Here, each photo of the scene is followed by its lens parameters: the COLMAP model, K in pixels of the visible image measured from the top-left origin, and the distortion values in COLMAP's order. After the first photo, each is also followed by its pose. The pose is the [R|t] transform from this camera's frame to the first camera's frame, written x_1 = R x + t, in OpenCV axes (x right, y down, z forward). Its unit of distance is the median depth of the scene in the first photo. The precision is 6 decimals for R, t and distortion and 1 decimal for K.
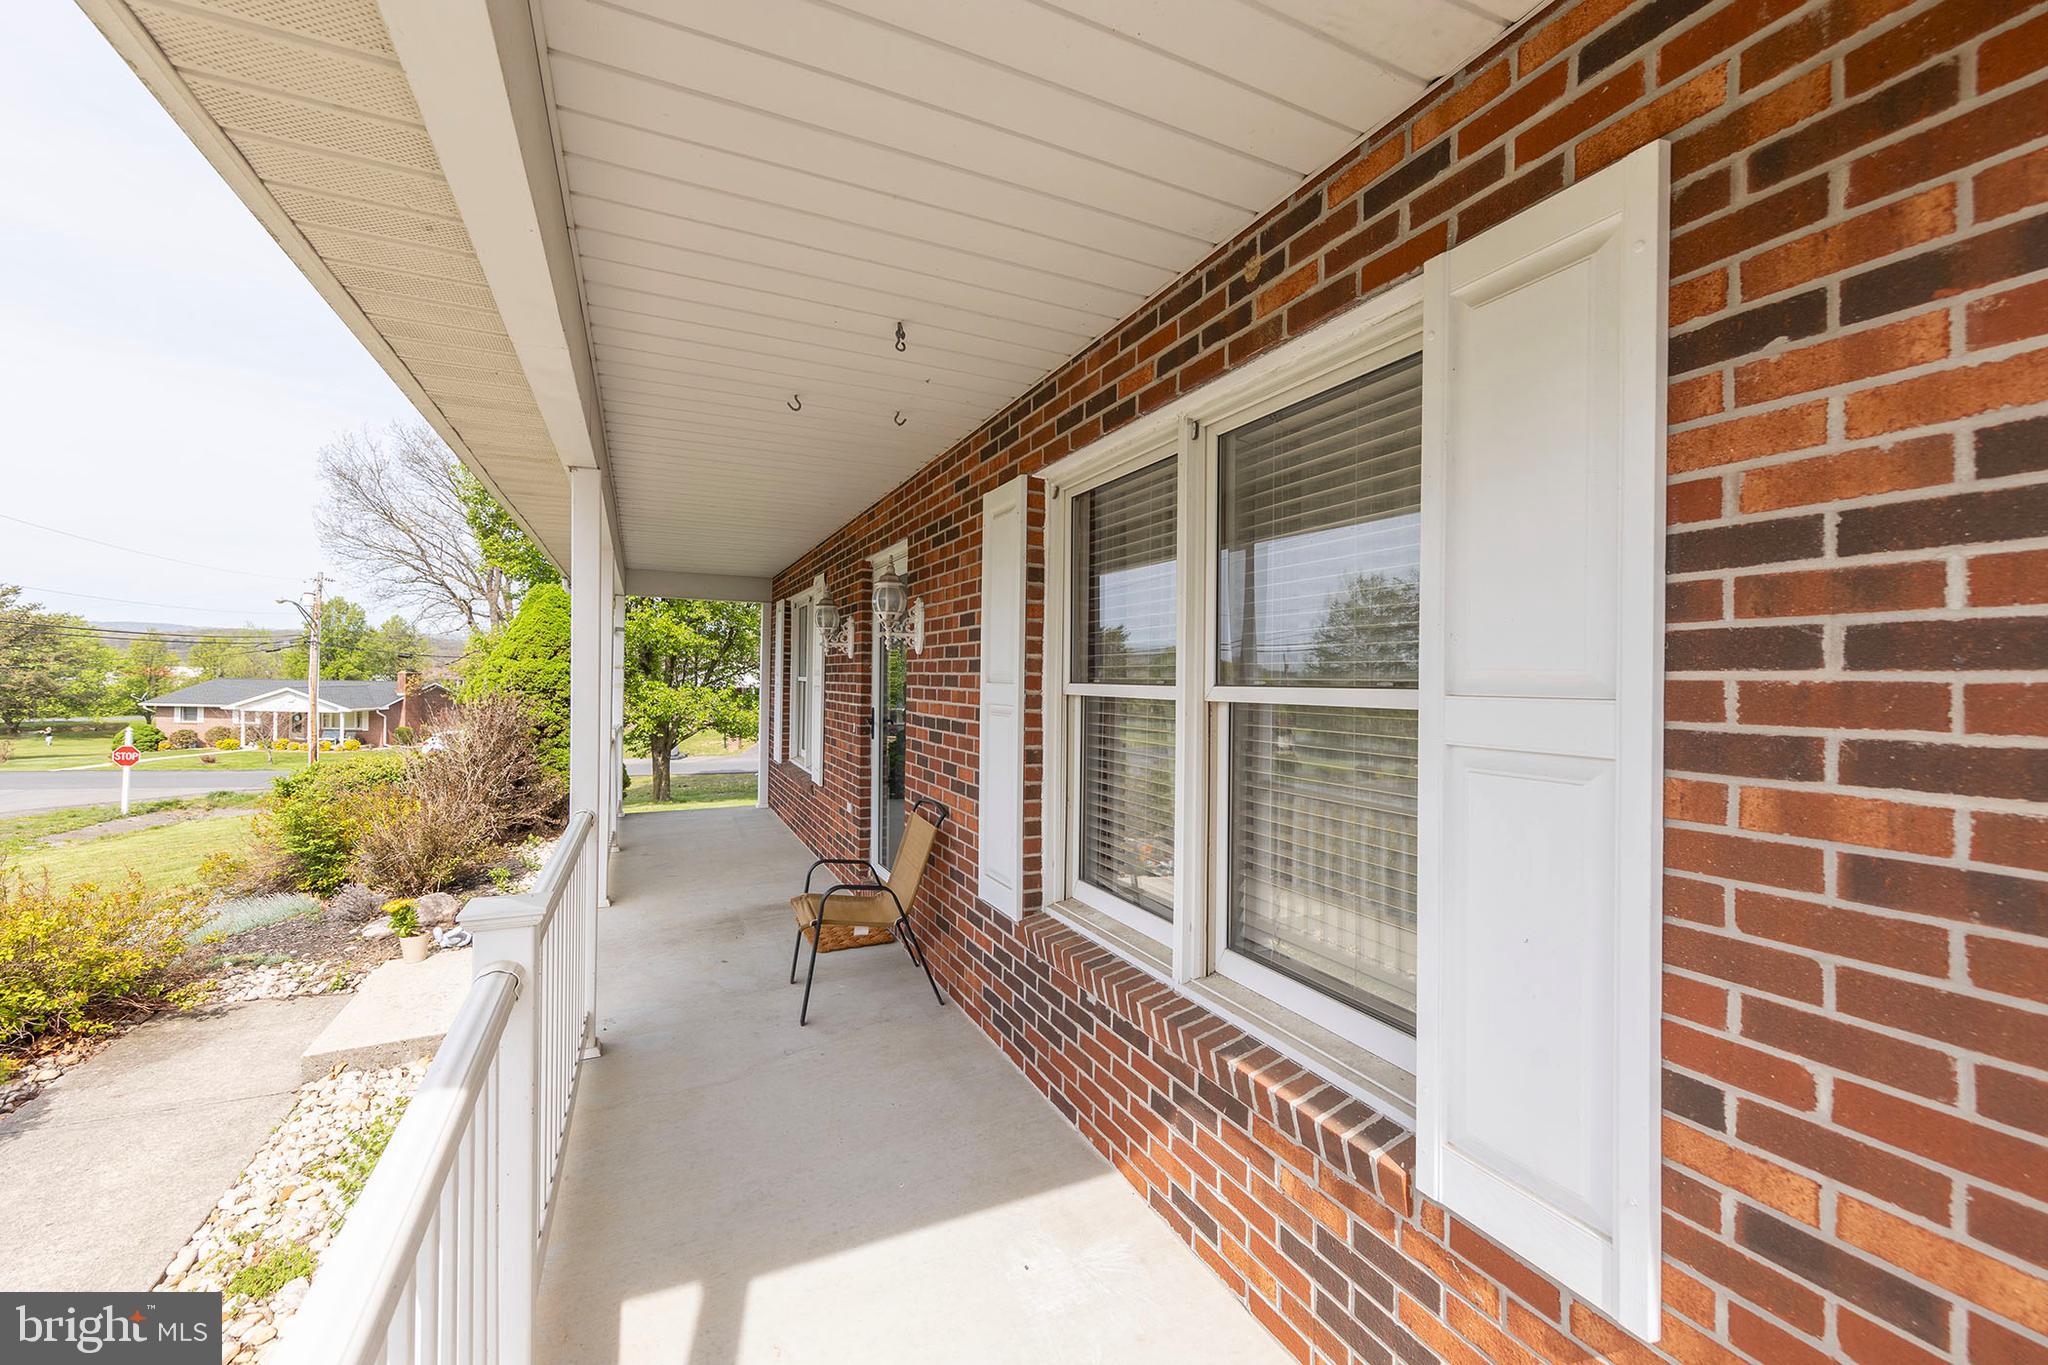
lens RADIAL K [[812.8, 0, 1015.4], [0, 812.8, 680.8], [0, 0, 1]] dist [0.001028, -0.000555]
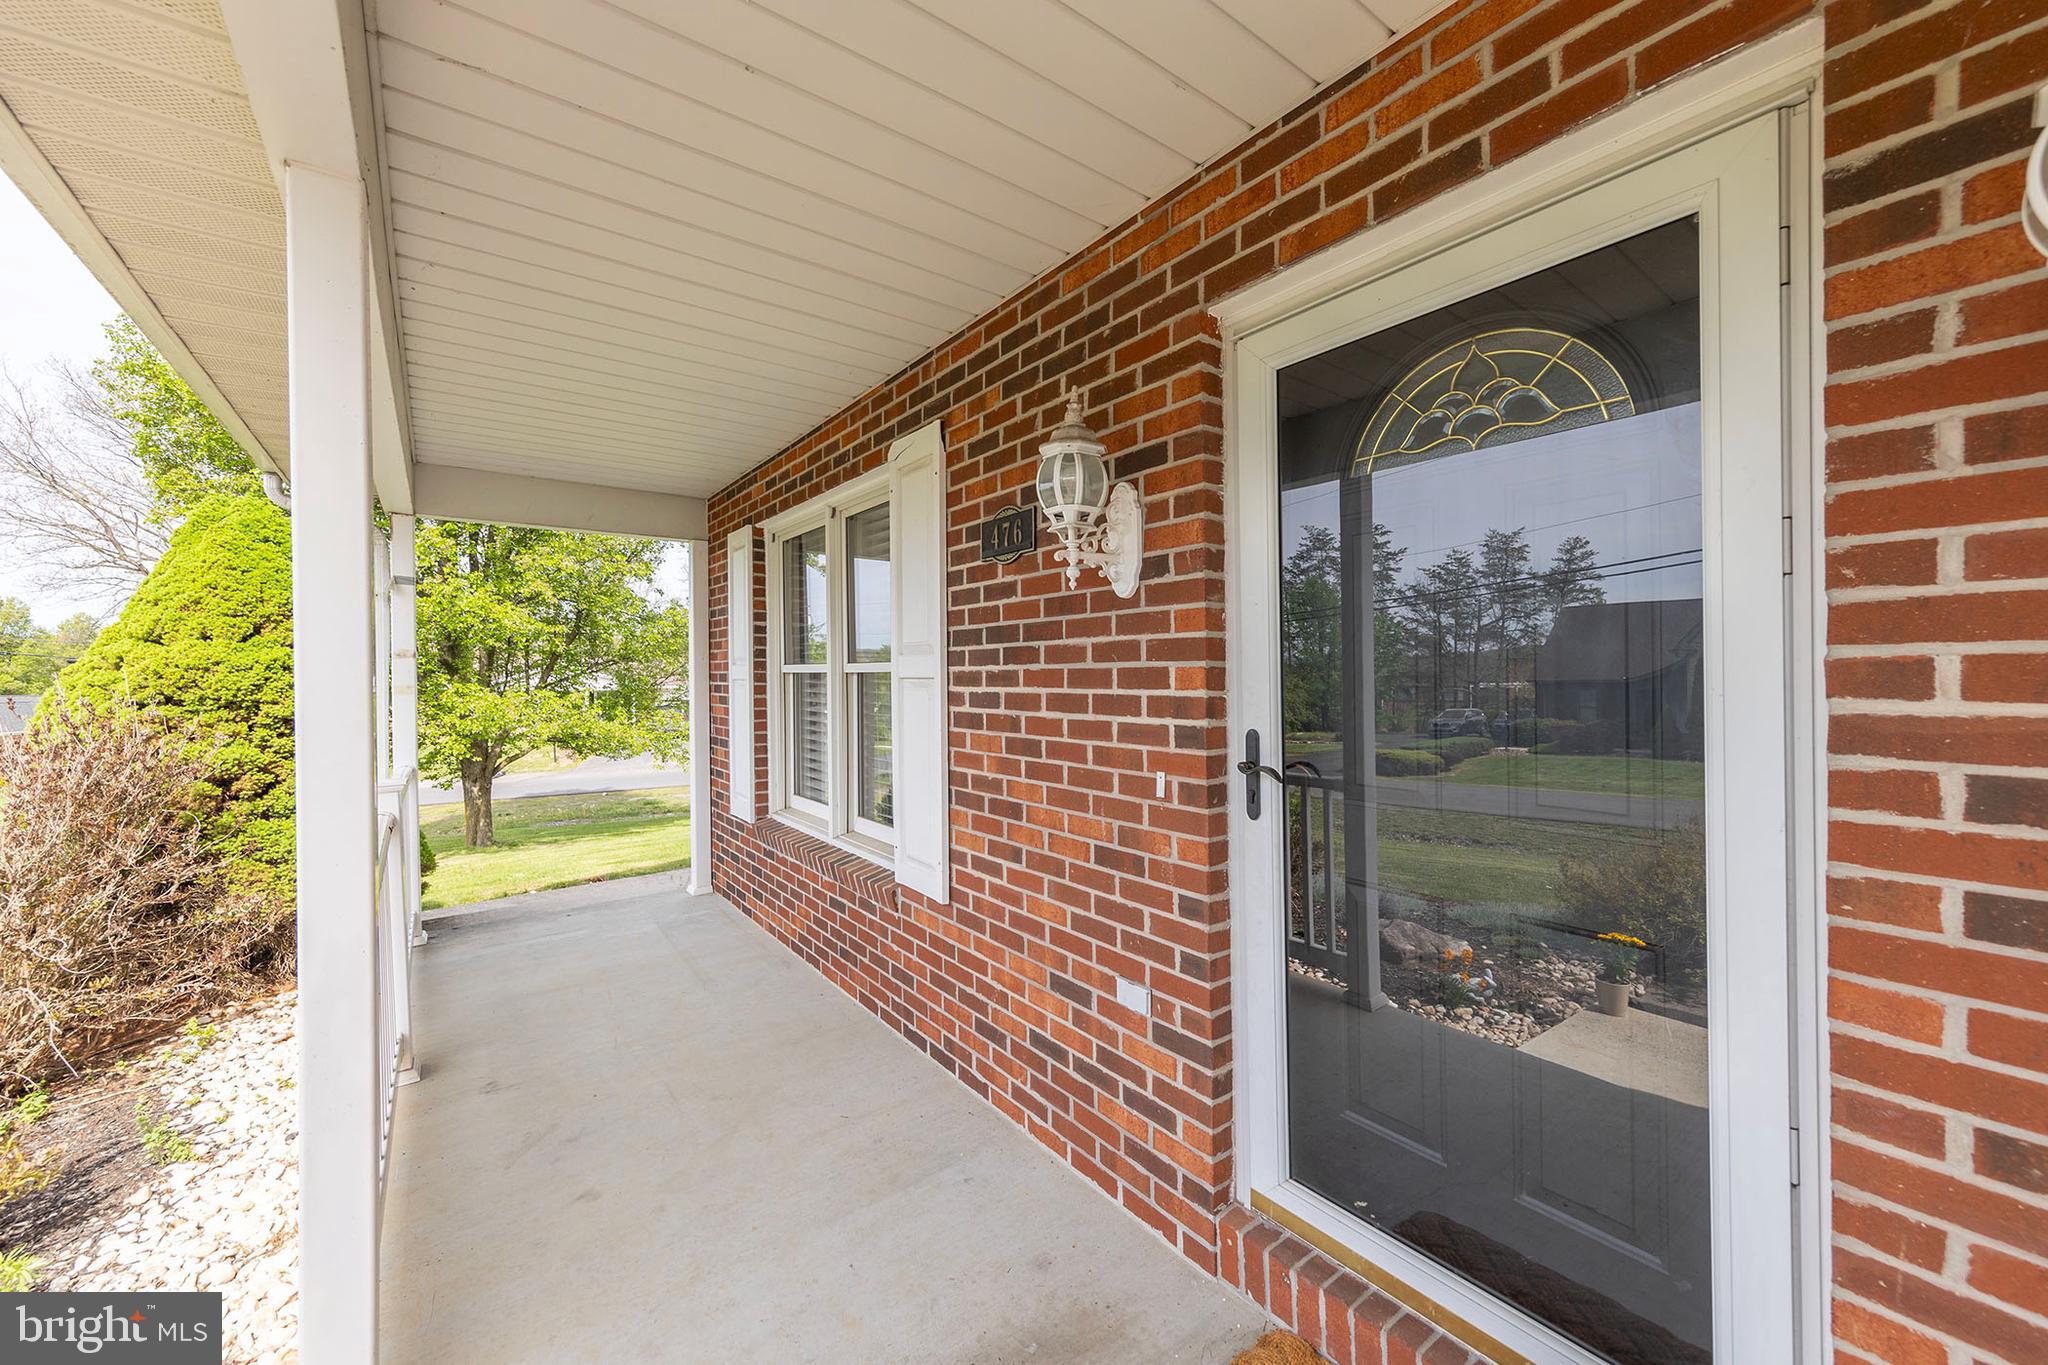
lens RADIAL K [[756.6, 0, 1036.5], [0, 756.6, 673.3], [0, 0, 1]] dist [0.001323, -0.000189]
pose [[0.971268, -0.025346, 0.236633, -0.118363], [0.025468, 0.999672, 0.002541, 0.002271], [-0.236620, 0.003559, 0.971596, 0.244148]]
